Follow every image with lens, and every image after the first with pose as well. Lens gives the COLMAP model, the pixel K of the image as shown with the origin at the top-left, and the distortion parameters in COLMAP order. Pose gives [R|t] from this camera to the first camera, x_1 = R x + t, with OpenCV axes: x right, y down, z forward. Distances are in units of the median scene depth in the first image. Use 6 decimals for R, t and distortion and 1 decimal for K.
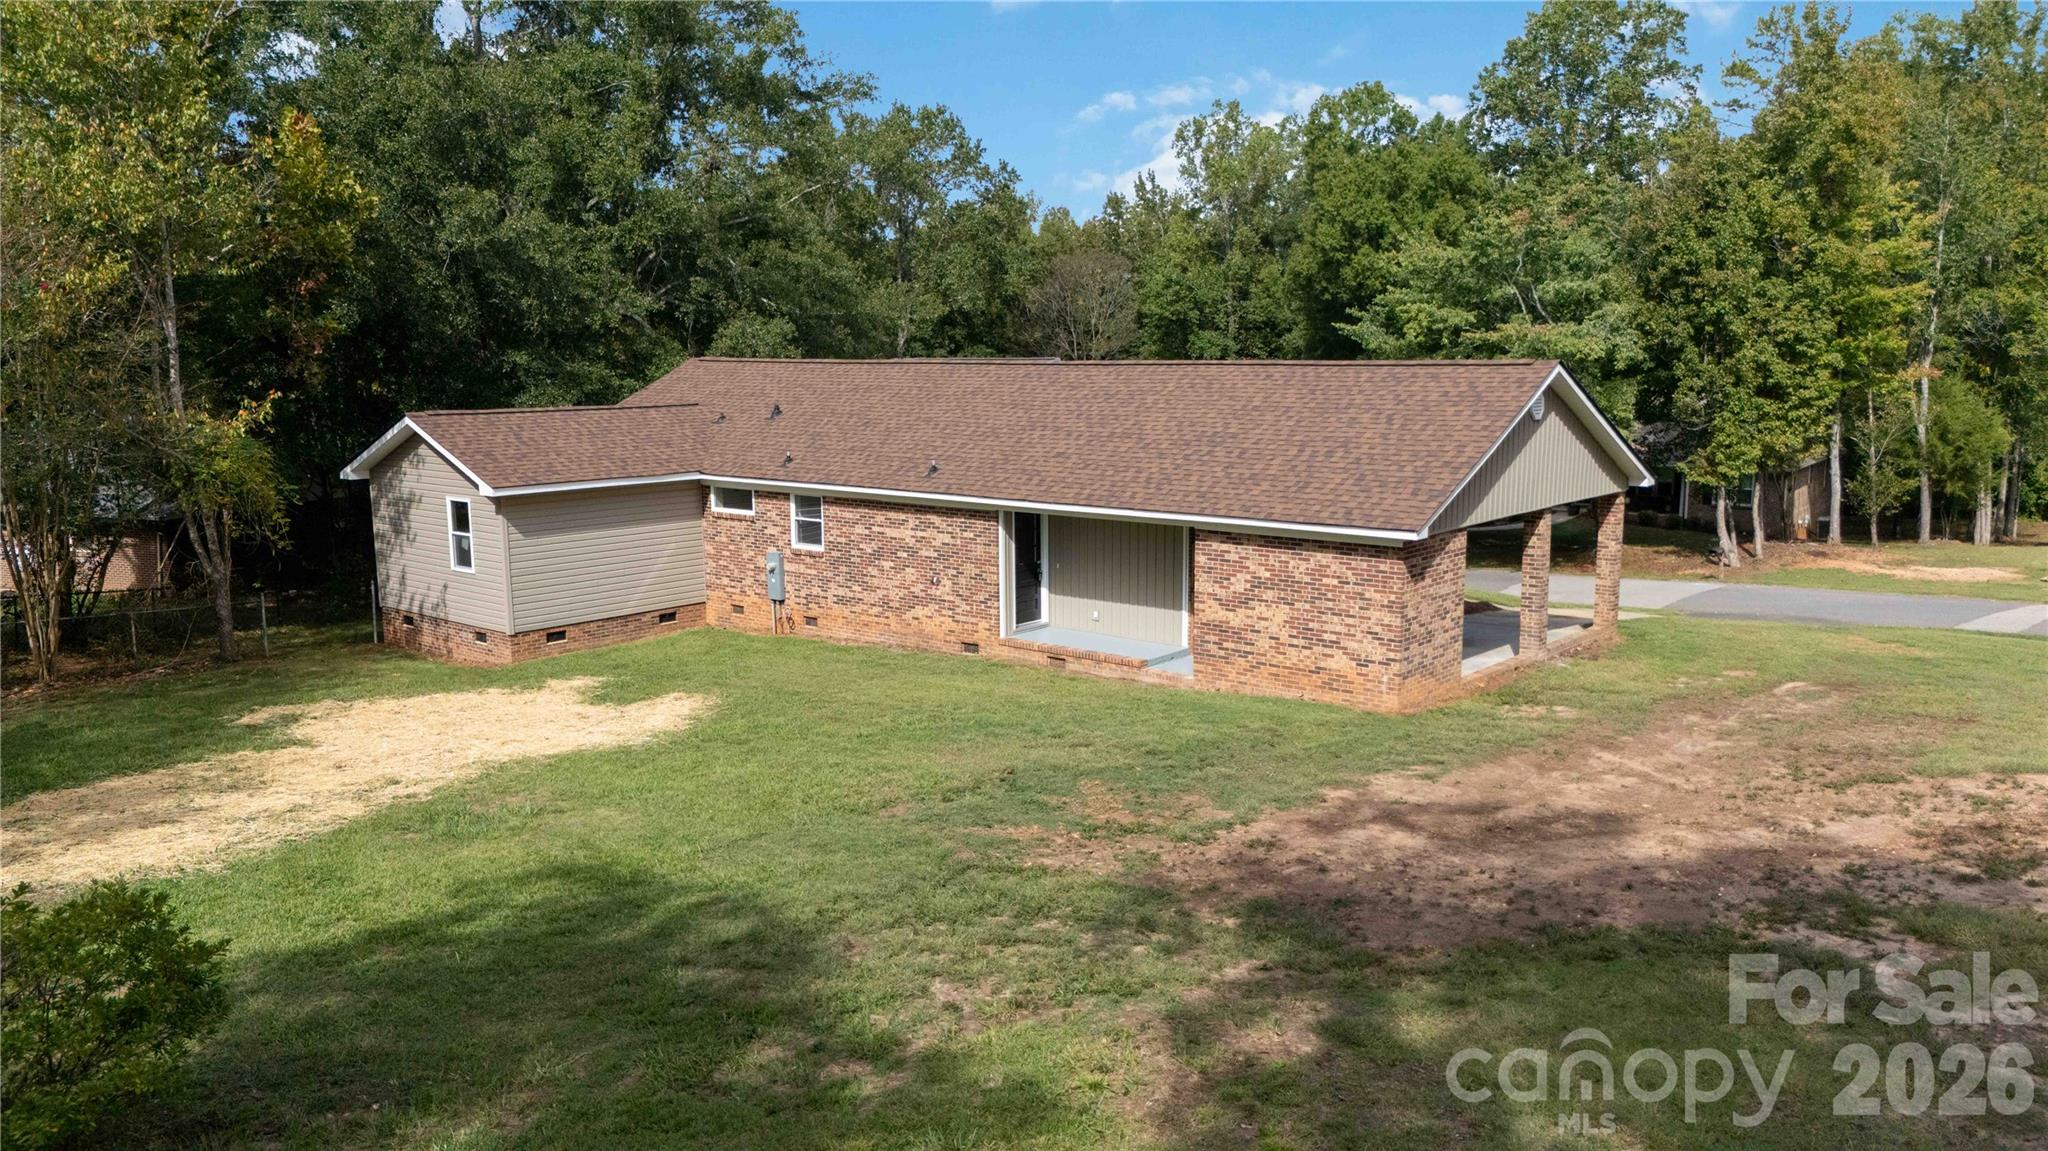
lens RADIAL K [[1495.9, 0, 1033.1], [0, 1495.9, 568.2], [0, 0, 1]] dist [0.013423, -0.002497]
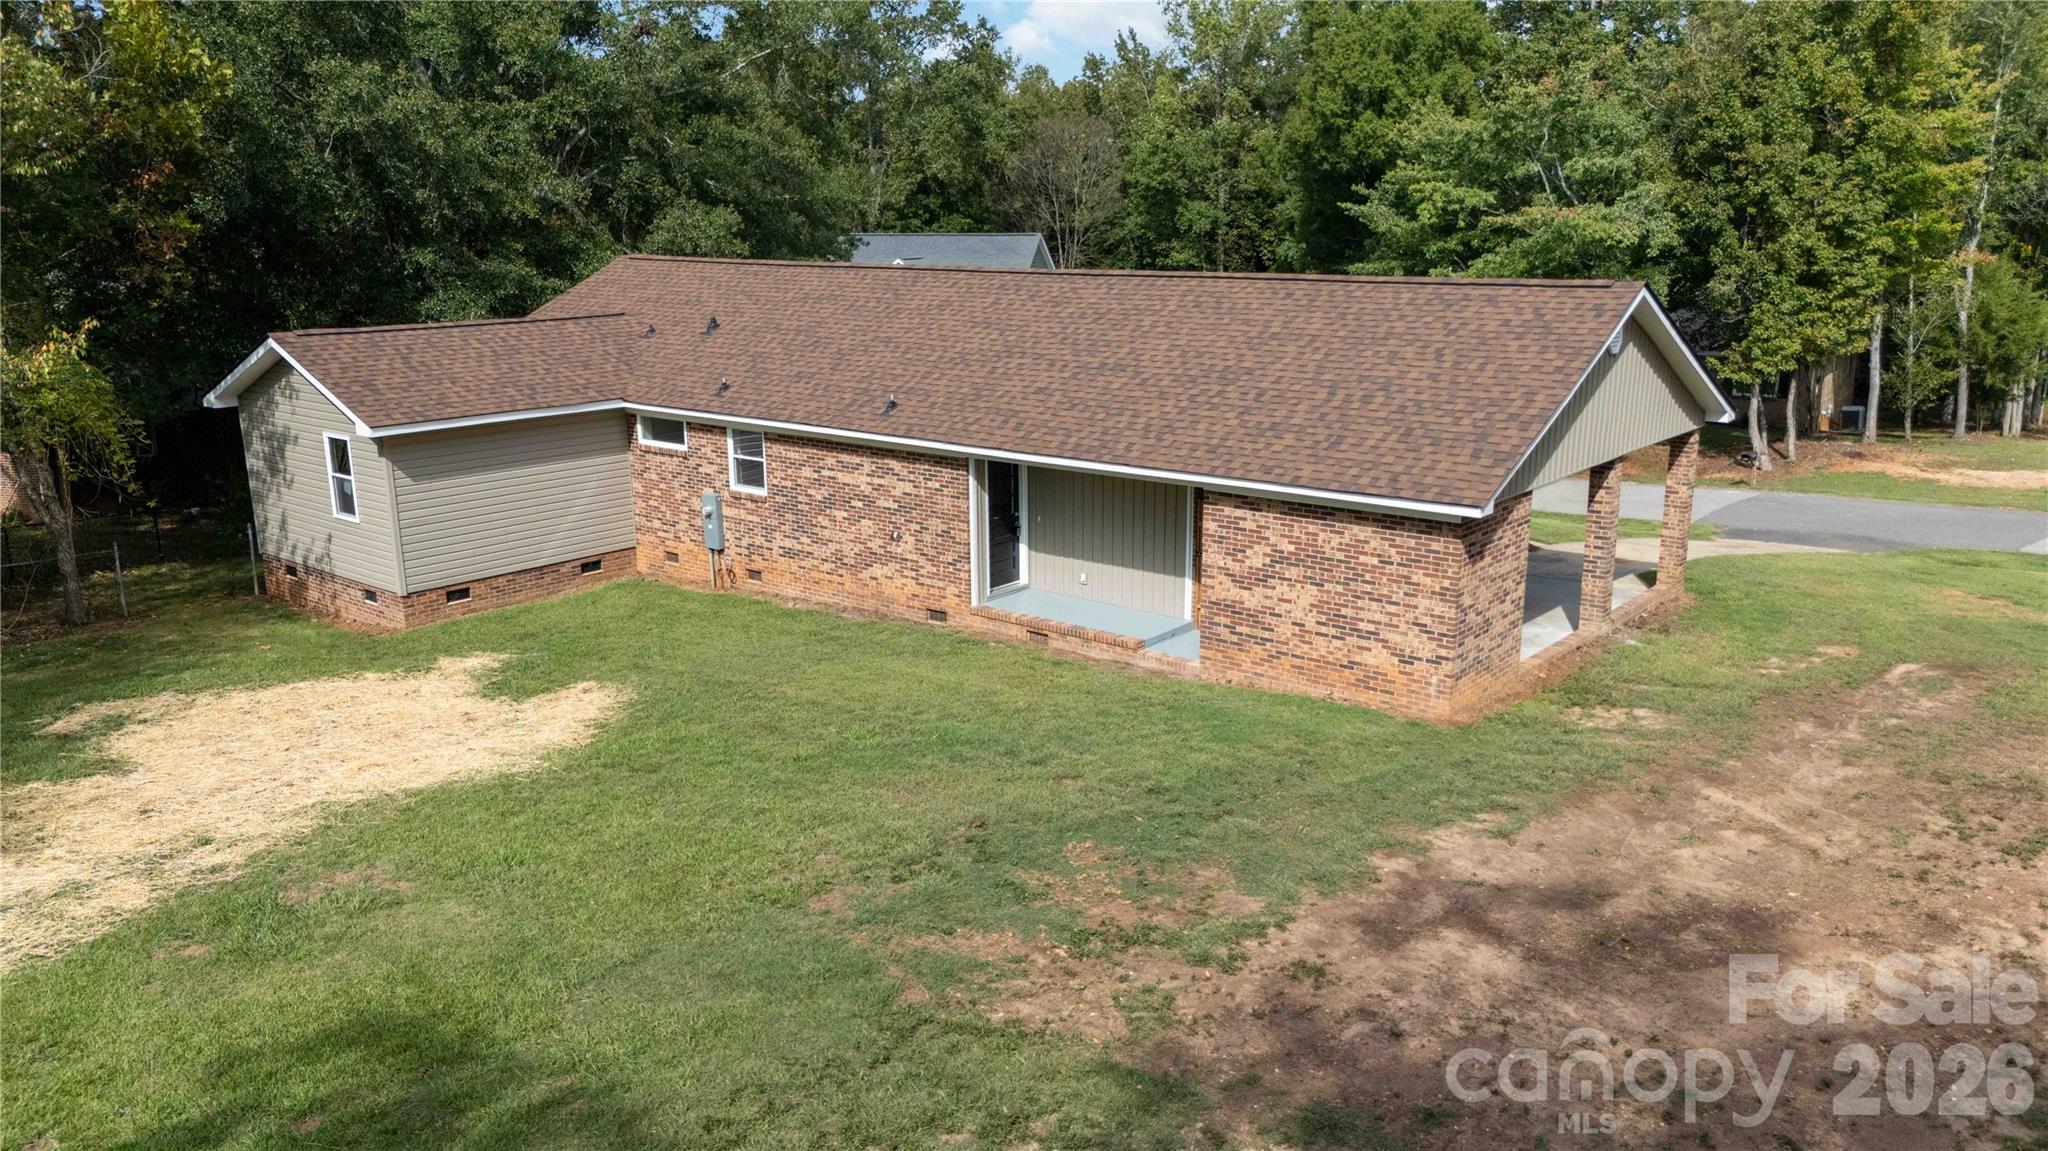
lens RADIAL K [[1493.2, 0, 1033.2], [0, 1493.2, 569.6], [0, 0, 1]] dist [0.025092, -0.023713]
pose [[0.999920, -0.003257, 0.012205, 0.002578], [0.002142, 0.995917, 0.090250, -0.044500], [-0.012450, -0.090217, 0.995844, 0.132638]]
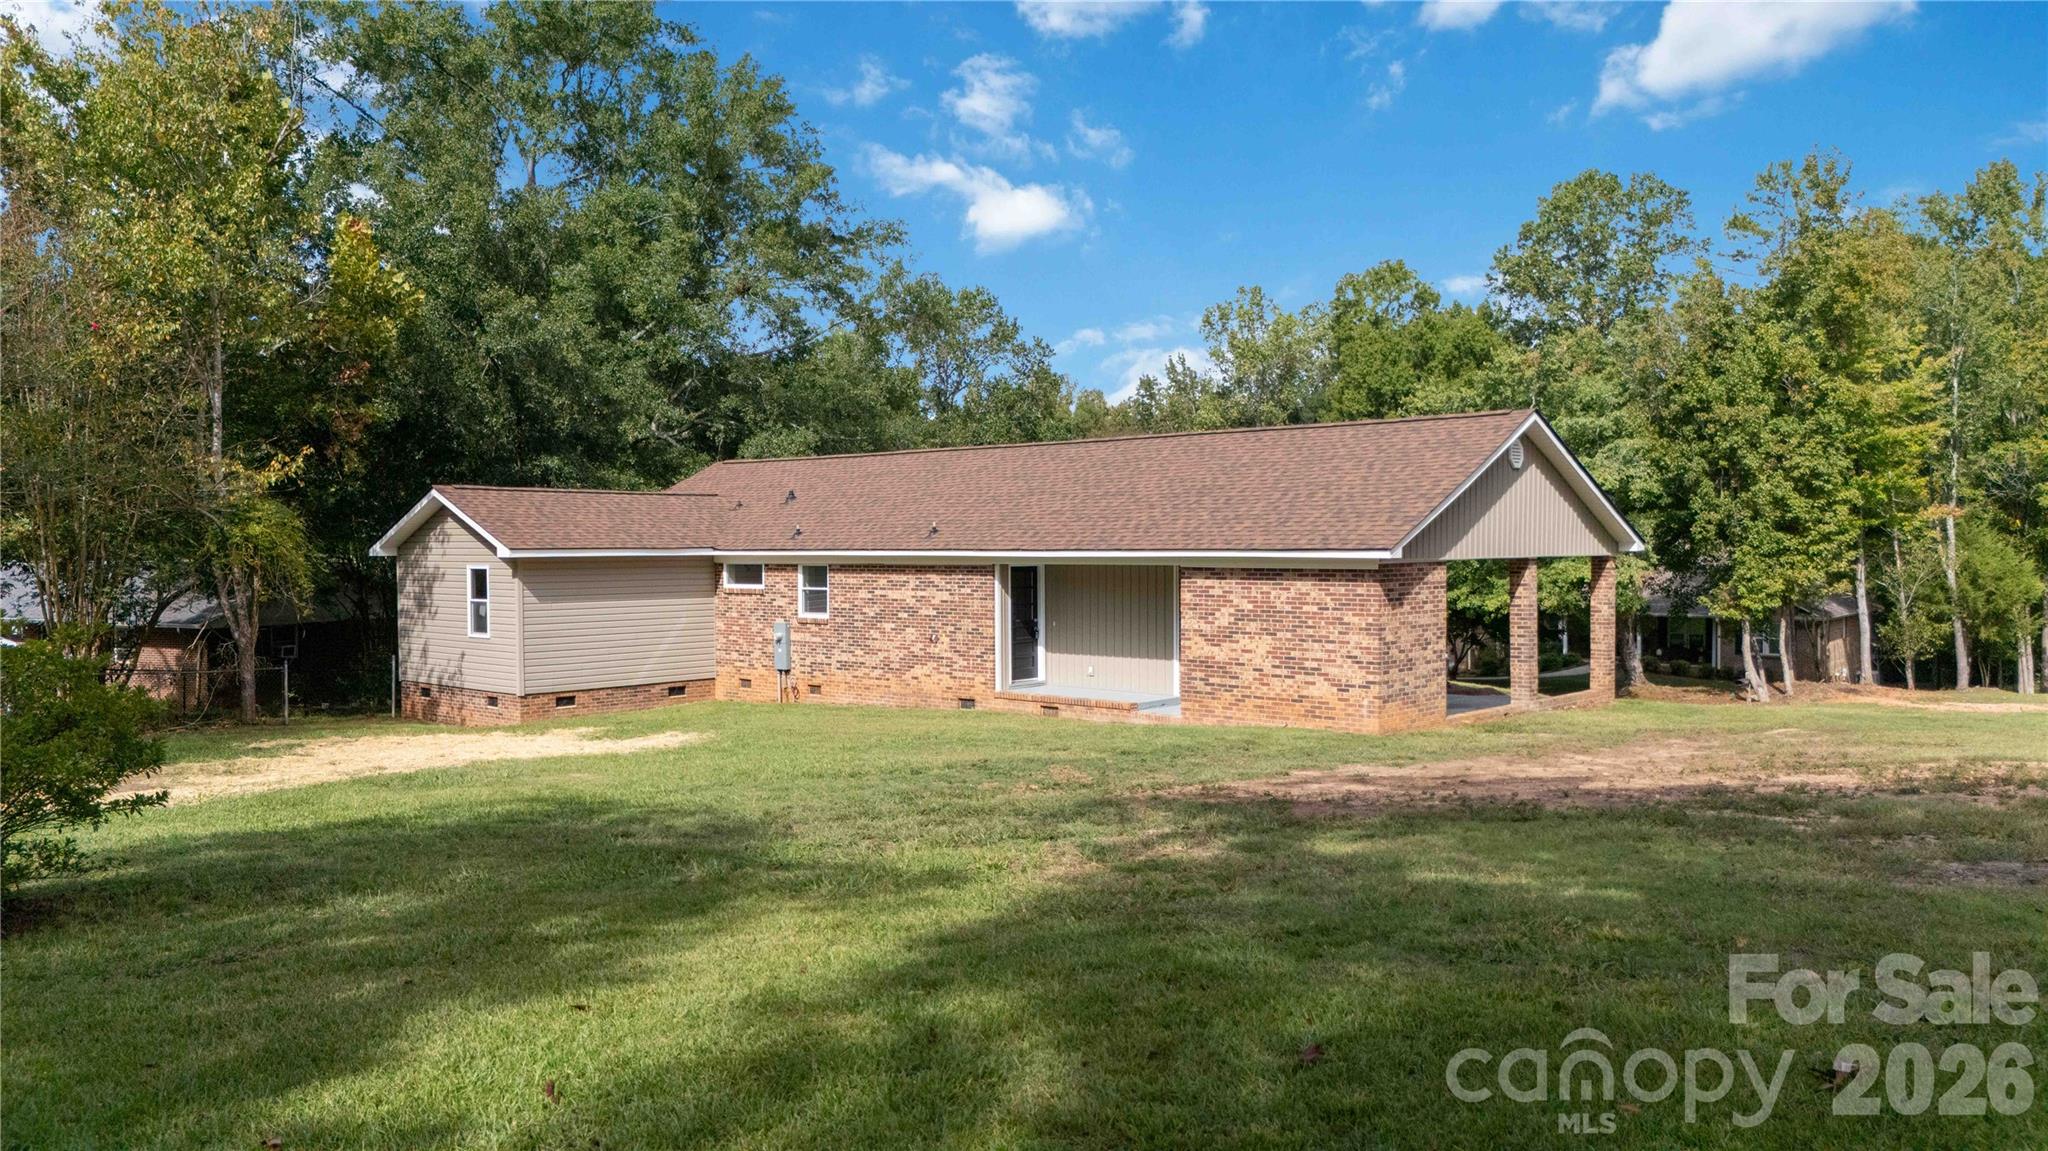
lens RADIAL K [[1493.2, 0, 1033.2], [0, 1493.2, 569.6], [0, 0, 1]] dist [0.025092, -0.023713]
pose [[0.999490, 0.003103, -0.031769, 0.031016], [-0.007323, 0.991008, -0.133604, 0.087450], [0.031069, 0.133769, 0.990525, -0.011820]]
